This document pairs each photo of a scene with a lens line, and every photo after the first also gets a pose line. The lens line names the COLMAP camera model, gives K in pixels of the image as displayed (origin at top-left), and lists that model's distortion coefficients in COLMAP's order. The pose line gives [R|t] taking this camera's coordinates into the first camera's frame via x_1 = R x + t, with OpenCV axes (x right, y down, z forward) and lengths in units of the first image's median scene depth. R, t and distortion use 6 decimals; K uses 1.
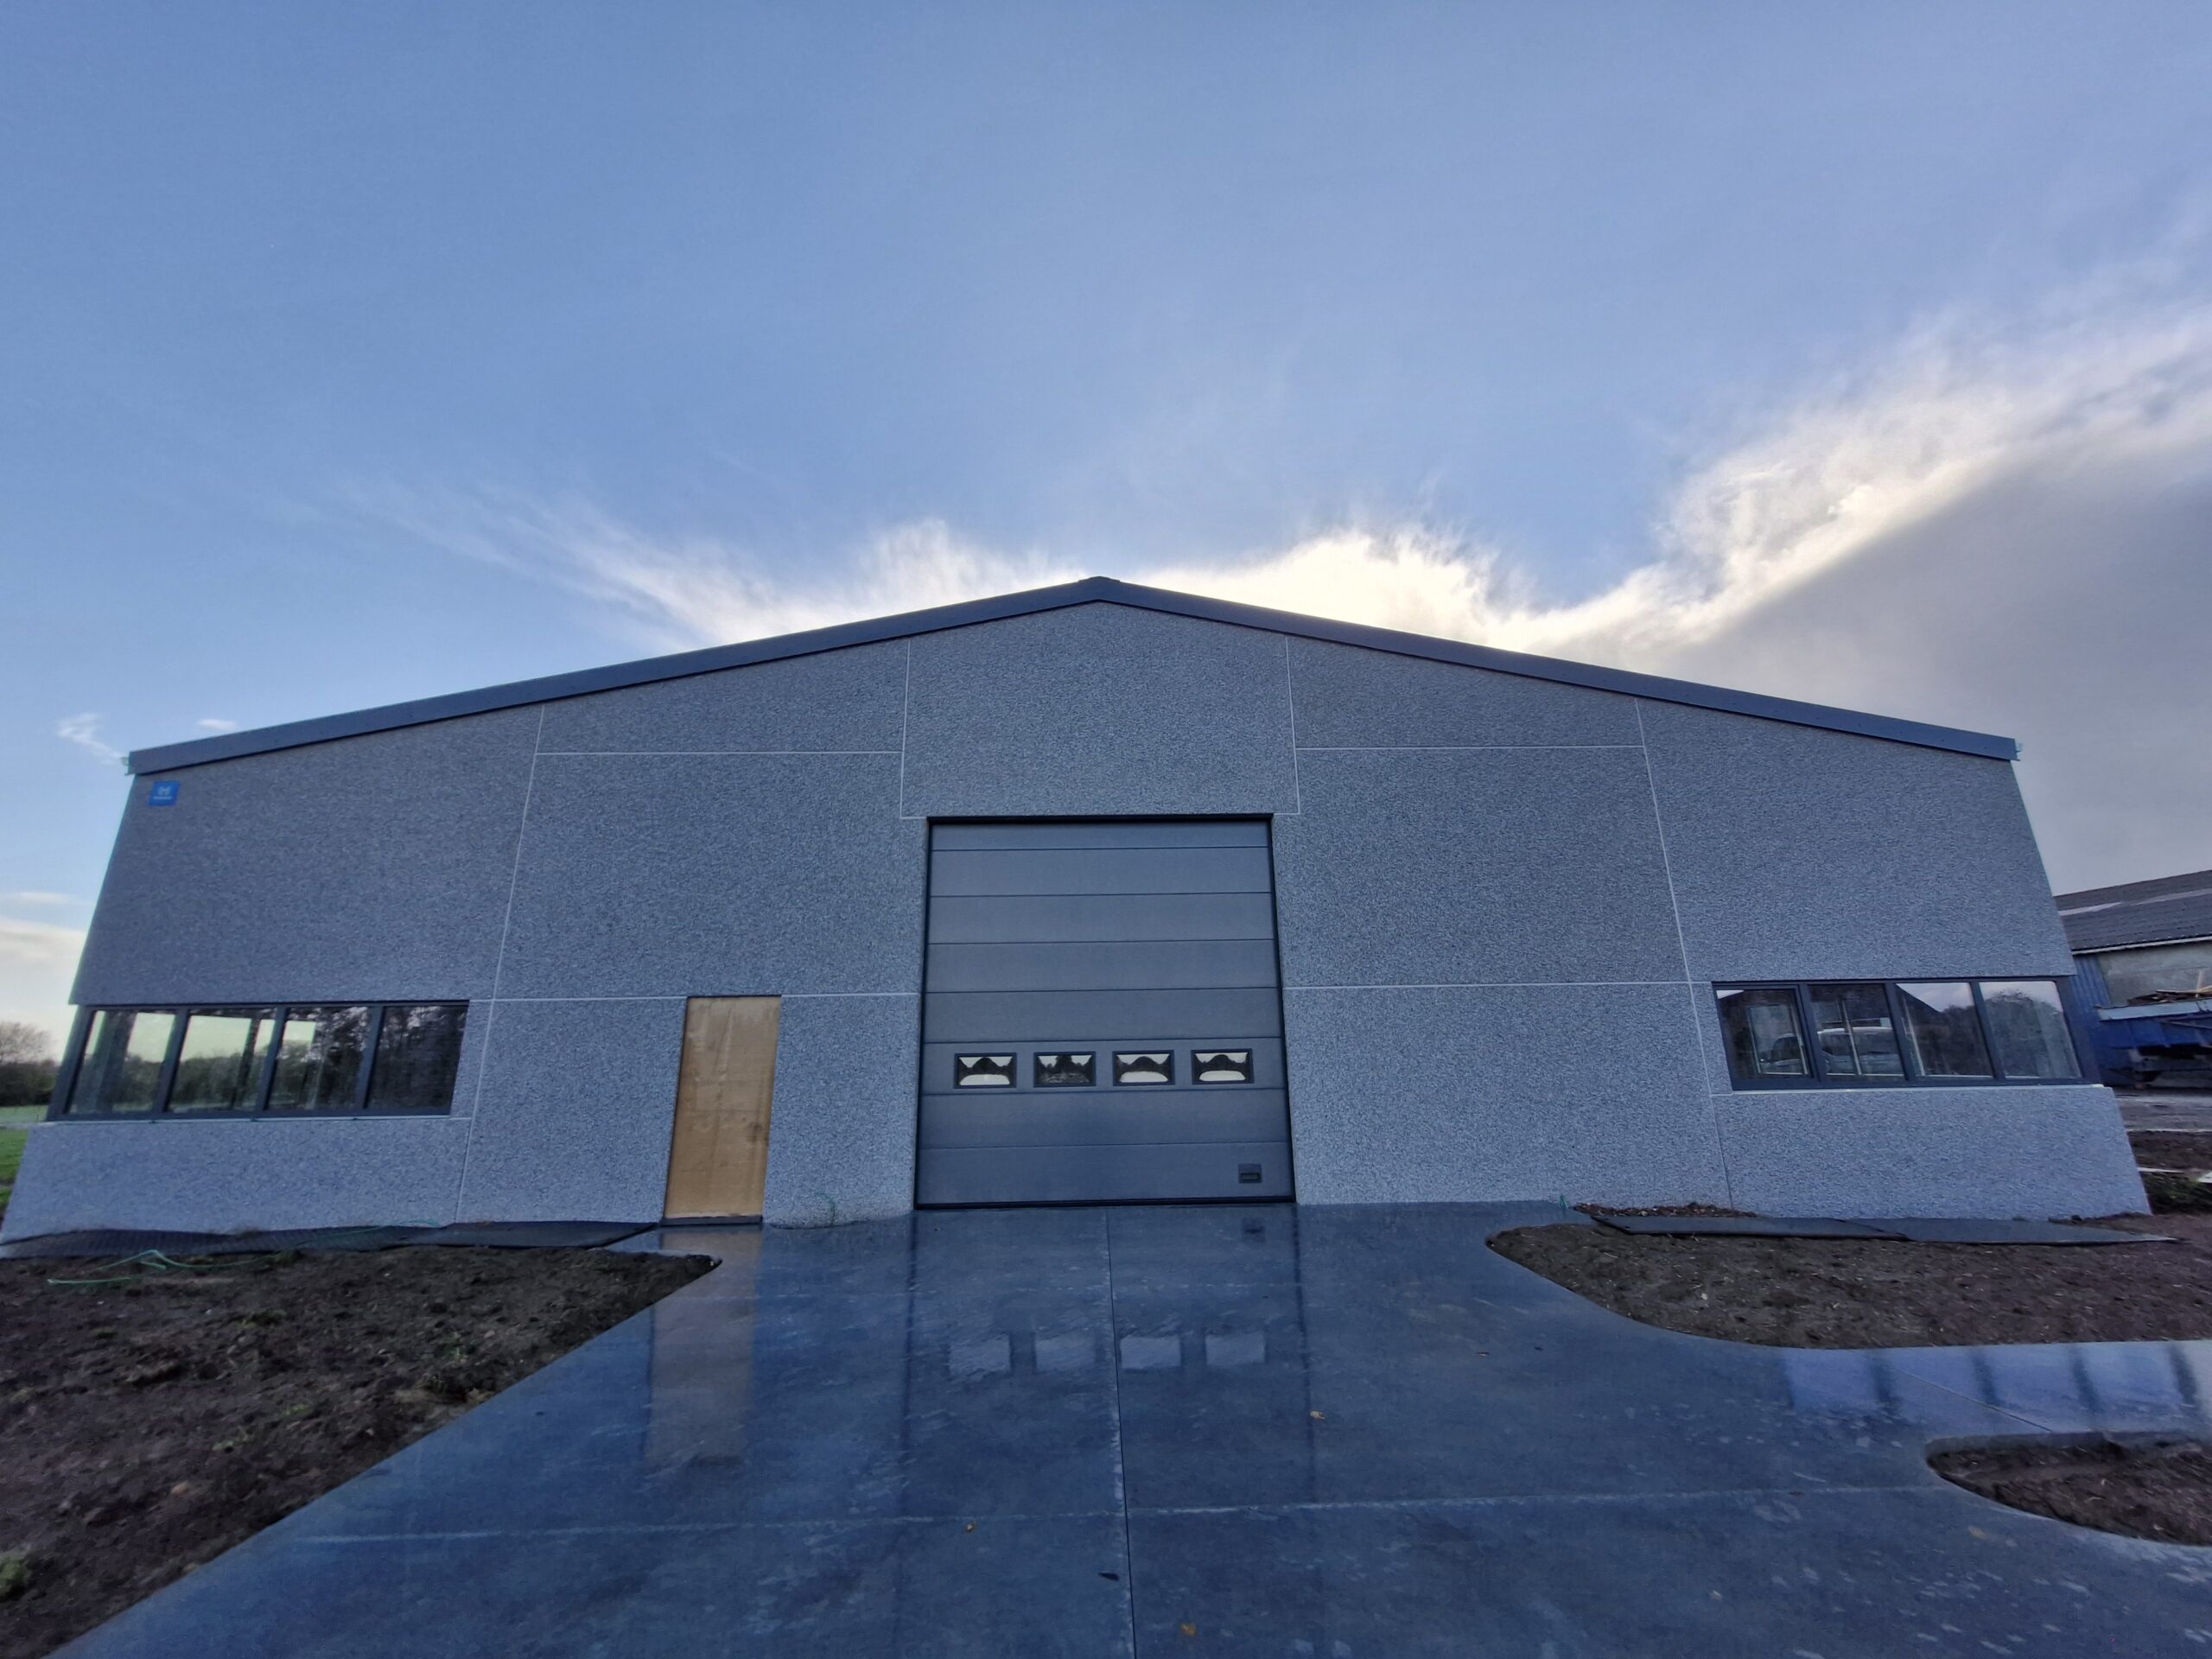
lens RADIAL K [[870.2, 0, 1112.6], [0, 870.2, 832.2], [0, 0, 1]] dist [-0.000027, -0.000015]
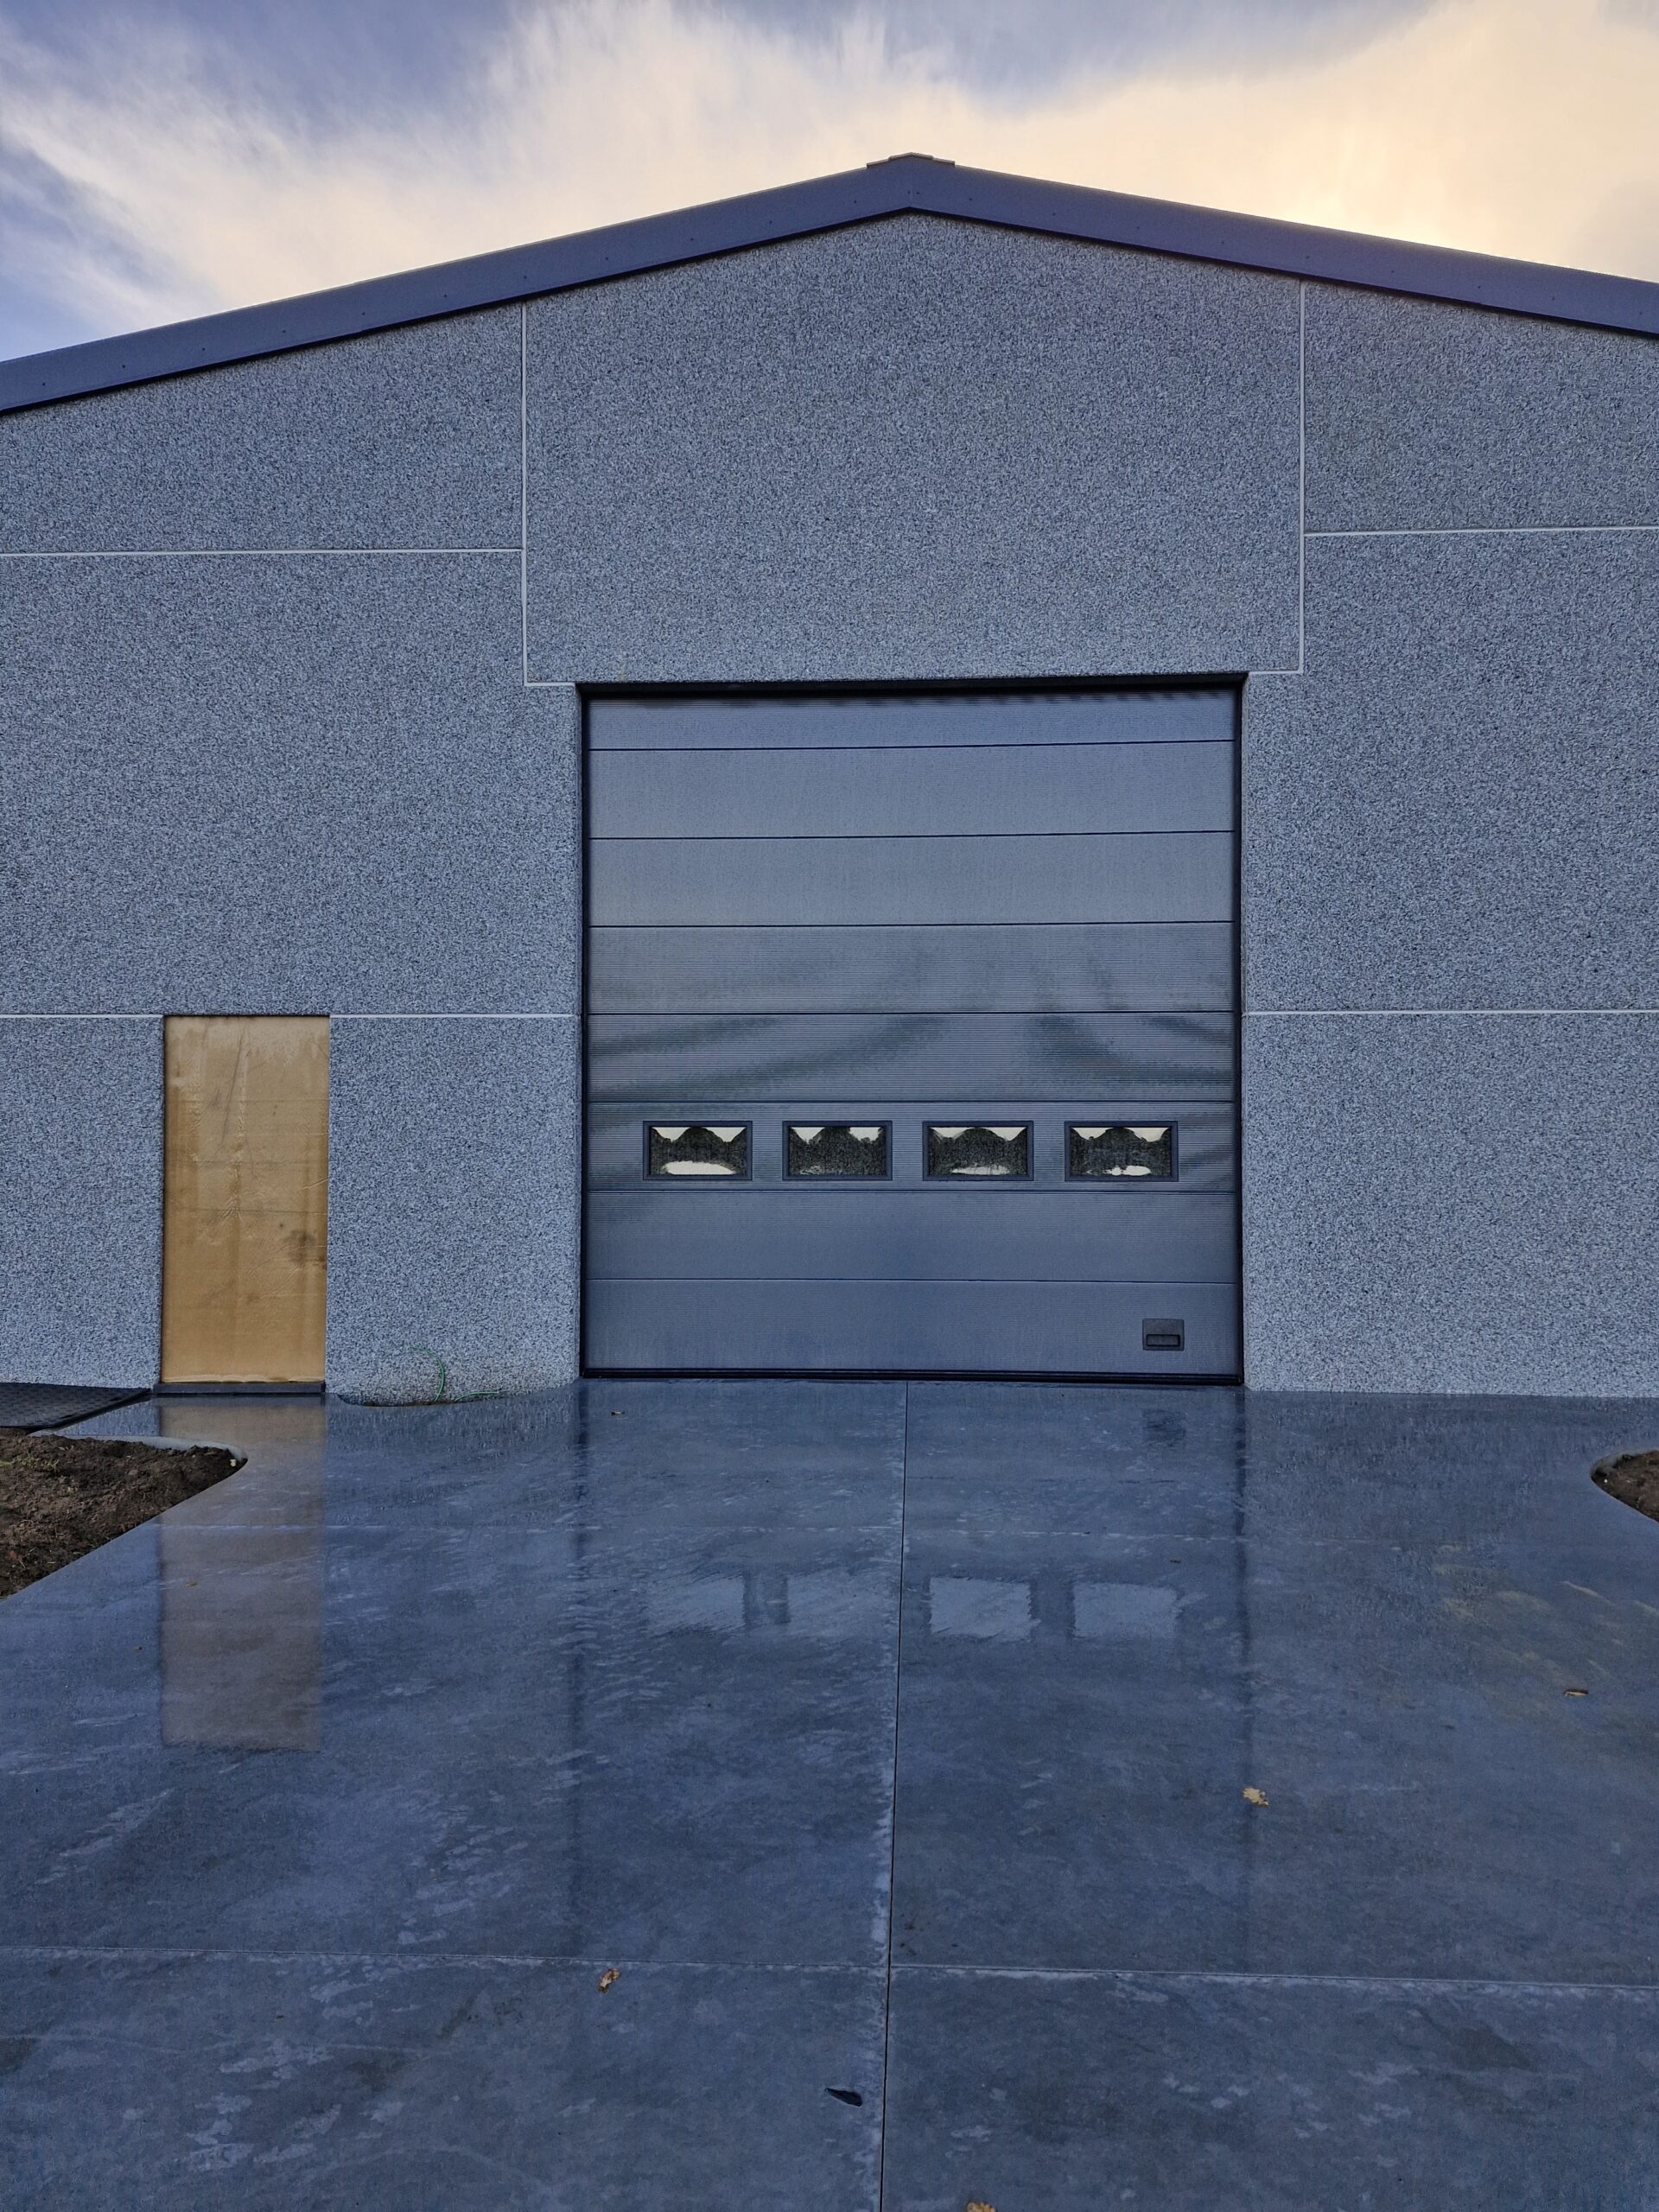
lens RADIAL K [[1505.9, 0, 837.3], [0, 1505.9, 1102.6], [0, 0, 1]] dist [0.088555, -0.104915]
pose [[0.997202, 0.016309, -0.072956, 0.017439], [0.002011, 0.969707, 0.244263, 0.005359], [0.074730, -0.243726, 0.966961, 0.076095]]
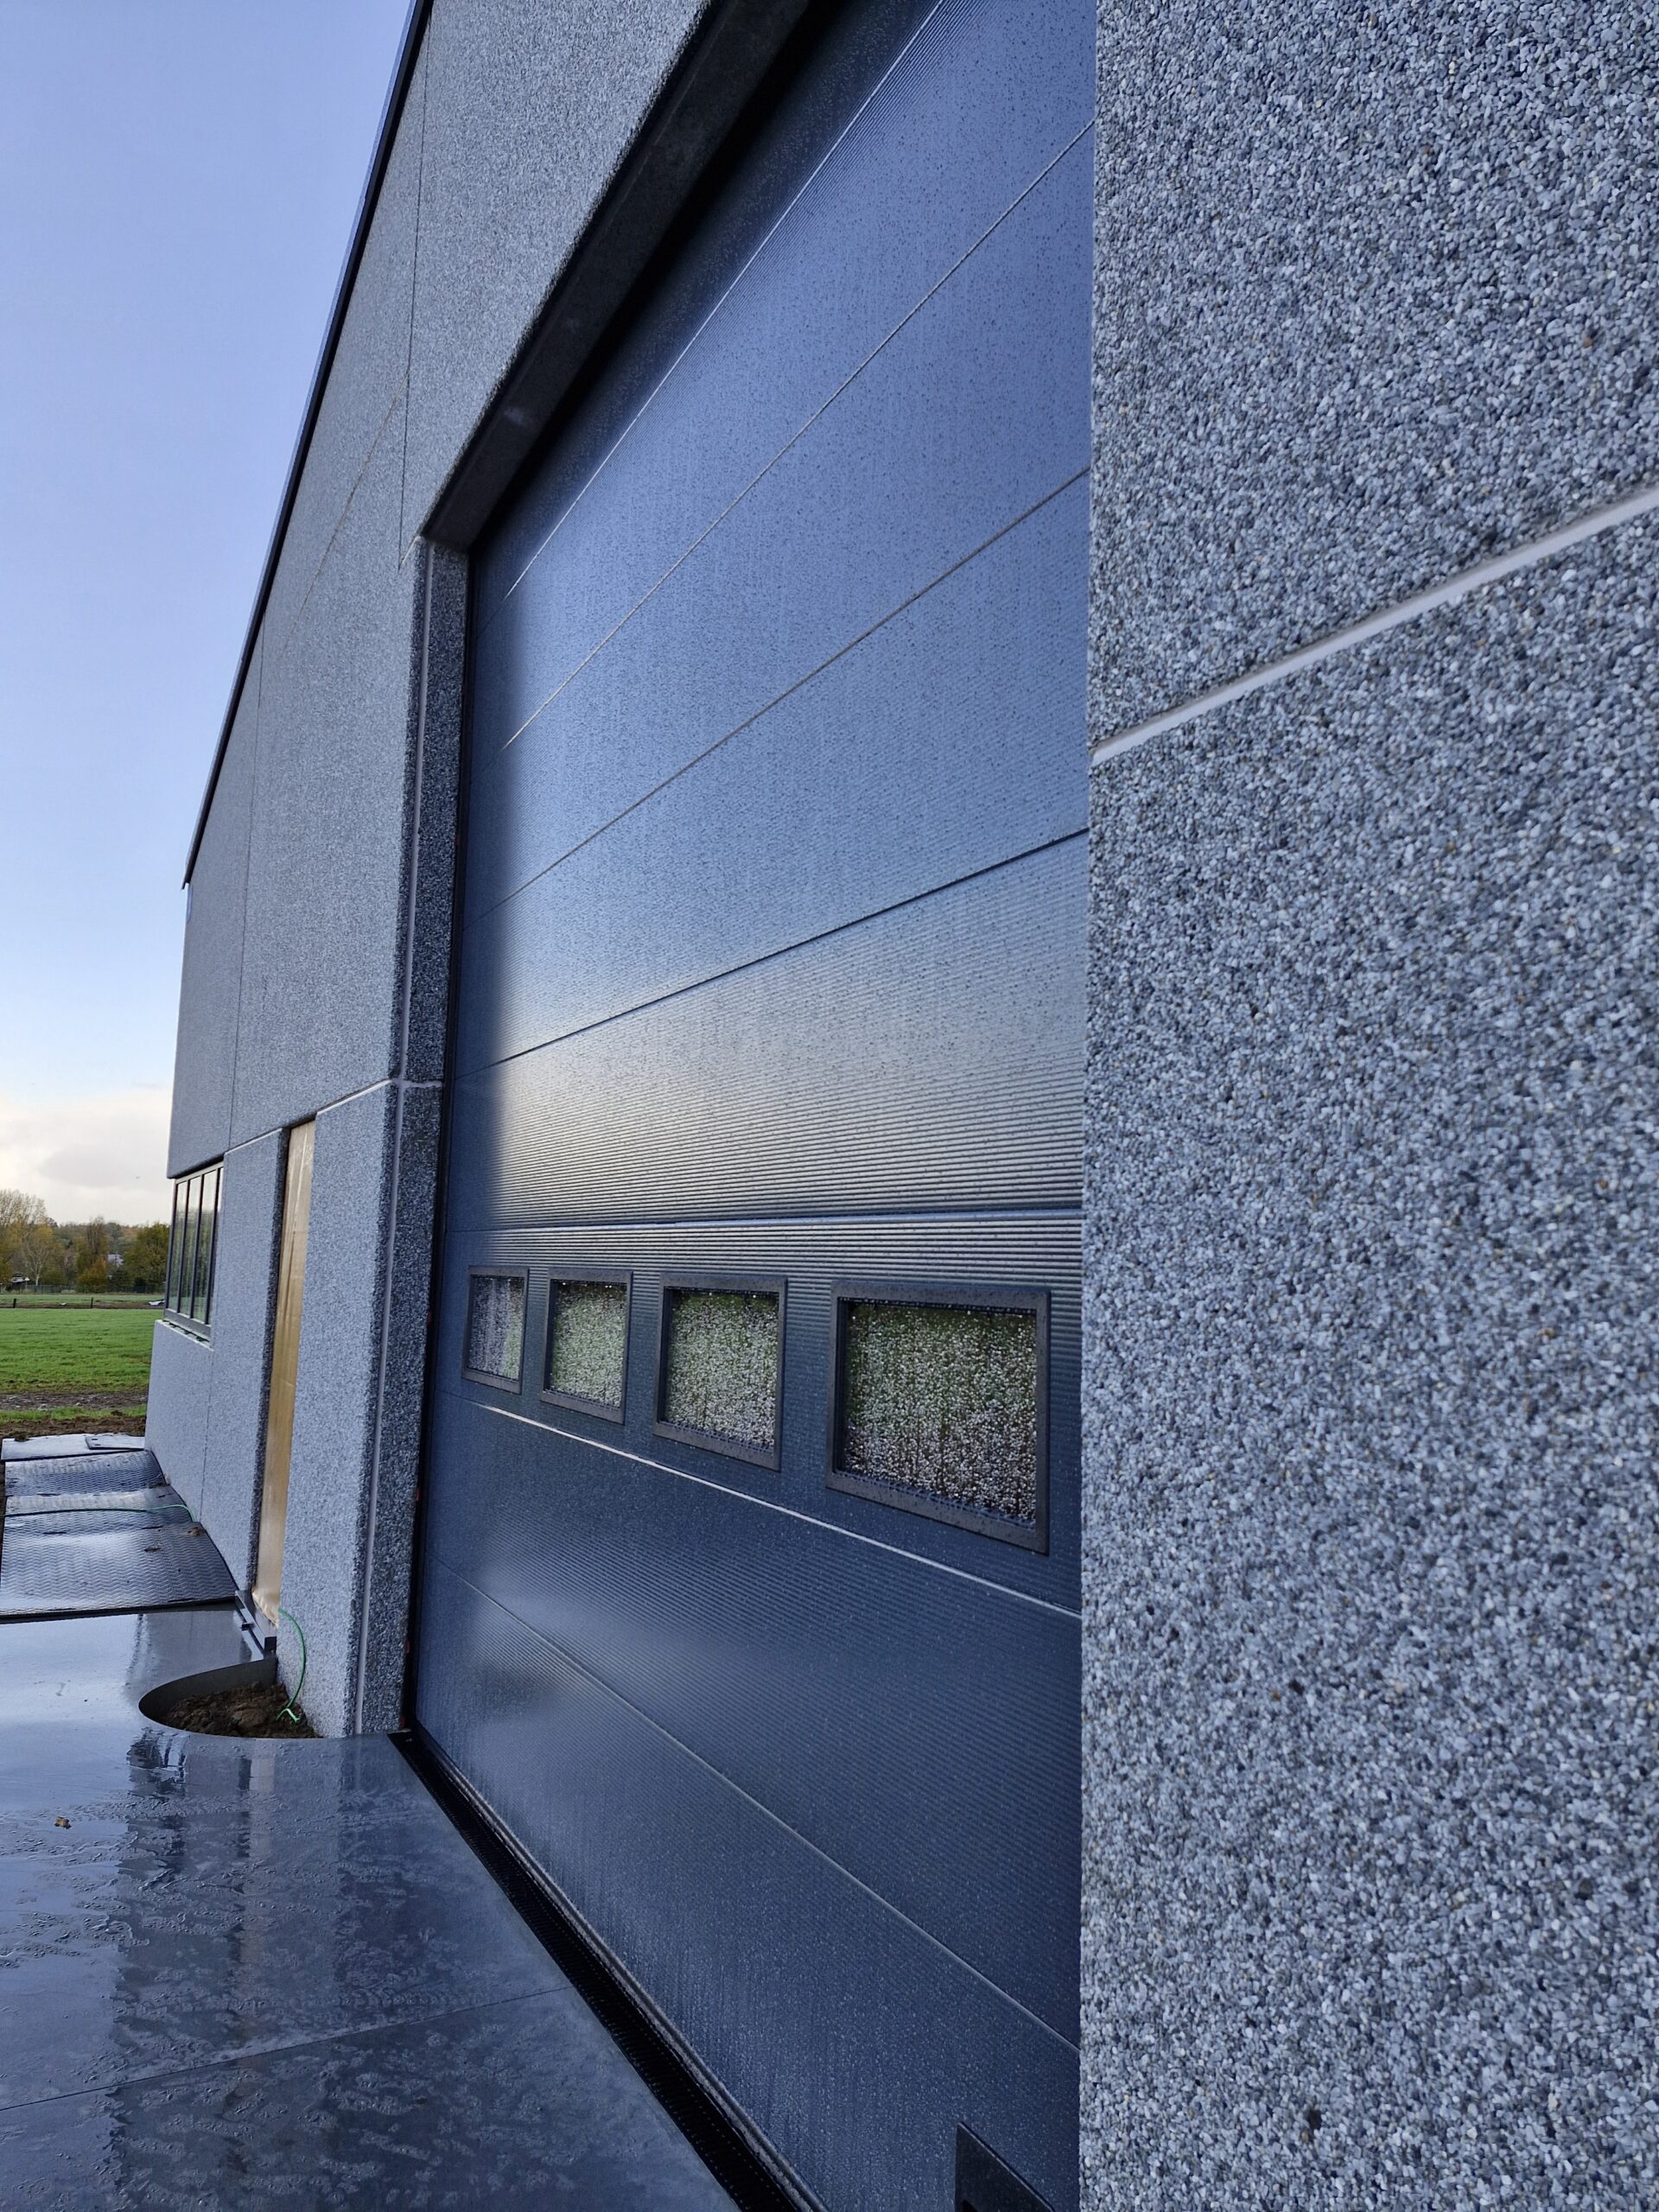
lens RADIAL K [[1505.9, 0, 837.3], [0, 1505.9, 1102.6], [0, 0, 1]] dist [0.088555, -0.104915]
pose [[0.449300, -0.066293, -0.890918, 0.396896], [0.191498, 0.981210, 0.023562, 0.238944], [0.872616, -0.181196, 0.453553, 0.995448]]
